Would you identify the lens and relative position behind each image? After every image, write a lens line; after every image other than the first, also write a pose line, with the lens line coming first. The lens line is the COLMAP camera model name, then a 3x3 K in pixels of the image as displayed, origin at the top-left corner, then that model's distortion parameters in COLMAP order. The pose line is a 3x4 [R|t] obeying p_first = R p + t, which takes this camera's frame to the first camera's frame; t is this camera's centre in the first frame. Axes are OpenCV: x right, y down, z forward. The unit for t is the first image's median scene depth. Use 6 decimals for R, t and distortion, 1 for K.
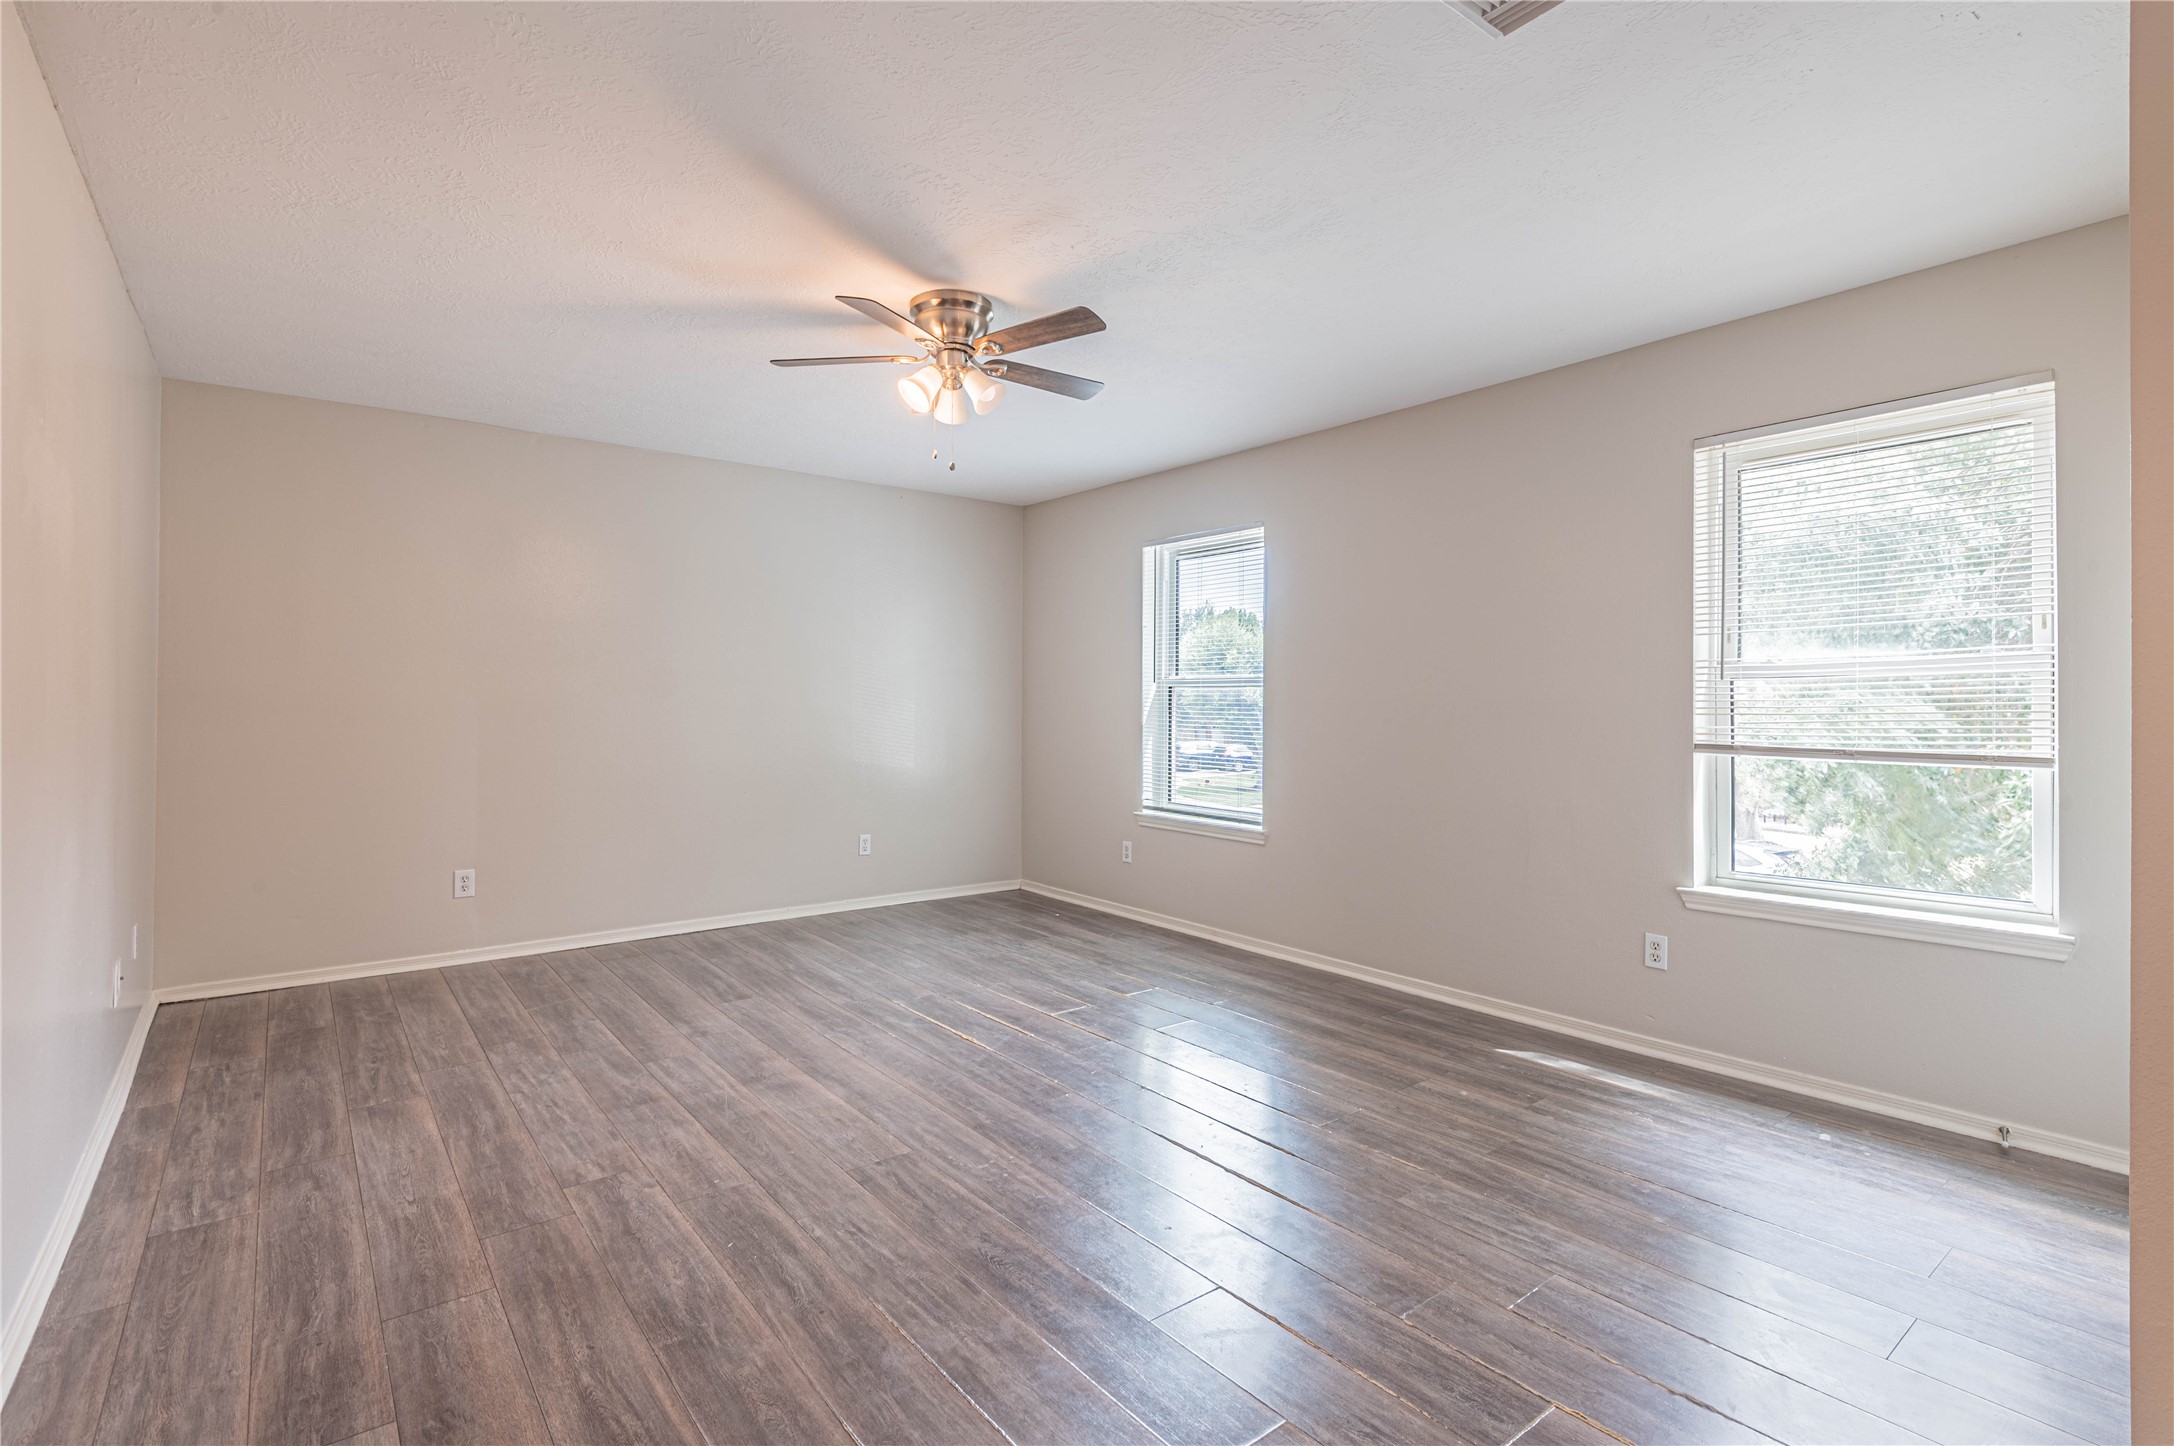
lens RADIAL K [[1047.9, 0, 1088.3], [0, 1047.9, 707.6], [0, 0, 1]] dist [0.001840, -0.002059]
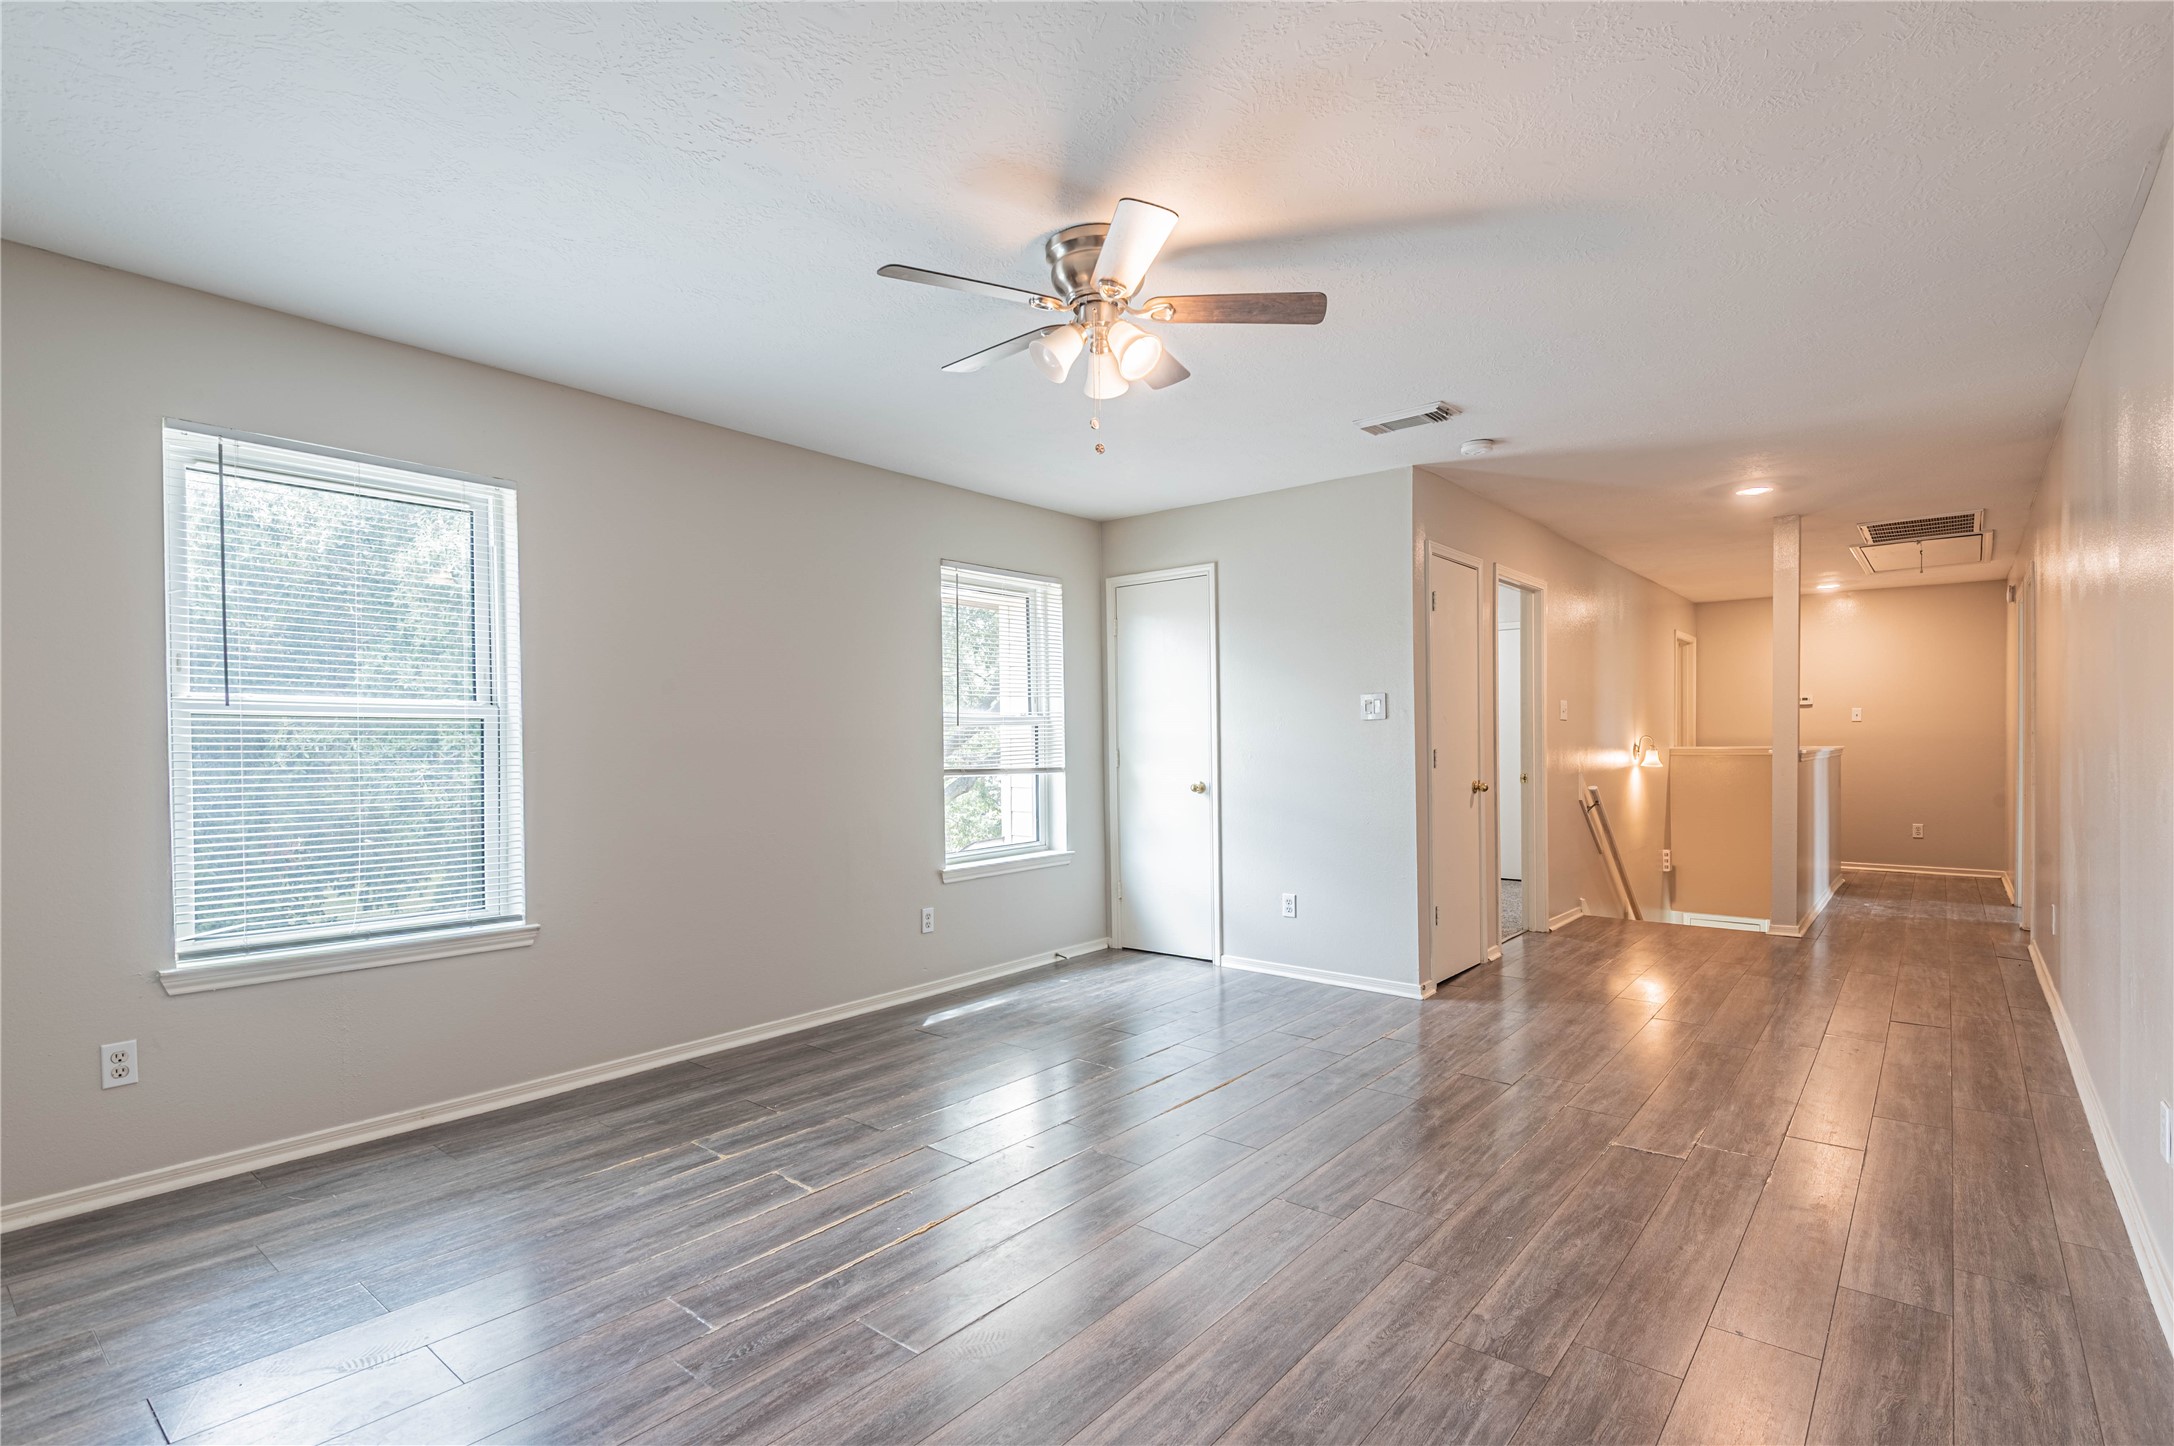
lens RADIAL K [[1047.9, 0, 1088.9], [0, 1047.9, 738.2], [0, 0, 1]] dist [0.001840, -0.002059]
pose [[-0.223411, -0.005228, 0.974710, -1.025251], [0.009357, 0.999928, 0.007508, -0.021237], [-0.974679, 0.010798, -0.223346, 1.302759]]
